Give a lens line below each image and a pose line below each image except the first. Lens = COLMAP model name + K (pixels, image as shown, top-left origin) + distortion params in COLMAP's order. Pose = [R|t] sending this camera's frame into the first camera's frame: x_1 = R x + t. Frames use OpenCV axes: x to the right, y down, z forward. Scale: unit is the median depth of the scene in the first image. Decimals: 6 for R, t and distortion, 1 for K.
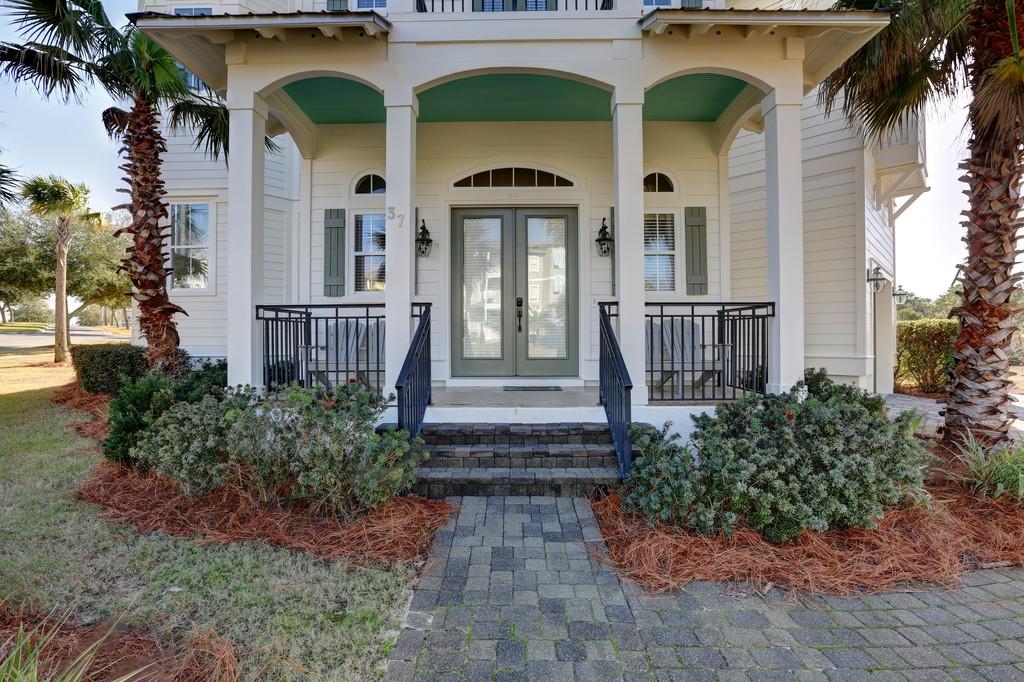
lens RADIAL K [[473.5, 0, 514.0], [0, 473.5, 339.2], [0, 0, 1]] dist [-0.050562, 0.020133]
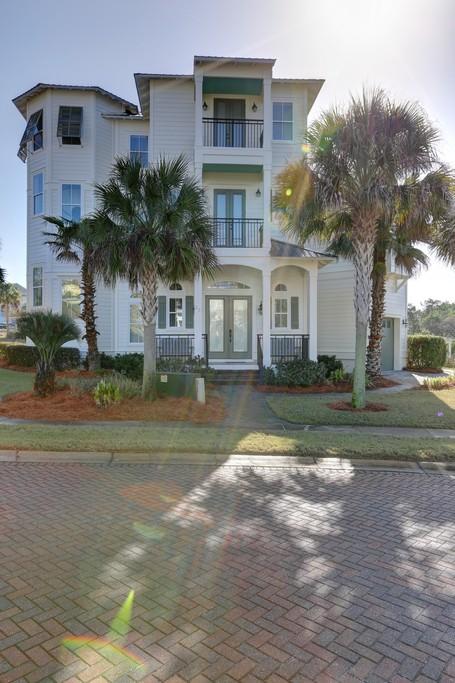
lens RADIAL K [[526.6, 0, 227.5], [0, 526.6, 341.5], [0, 0, 1]] dist [0.006134, 0.005804]
pose [[0.997418, 0.004114, 0.071703, -0.227565], [-0.004488, 0.999977, 0.005052, -0.034306], [-0.071681, -0.005361, 0.997413, -2.061375]]
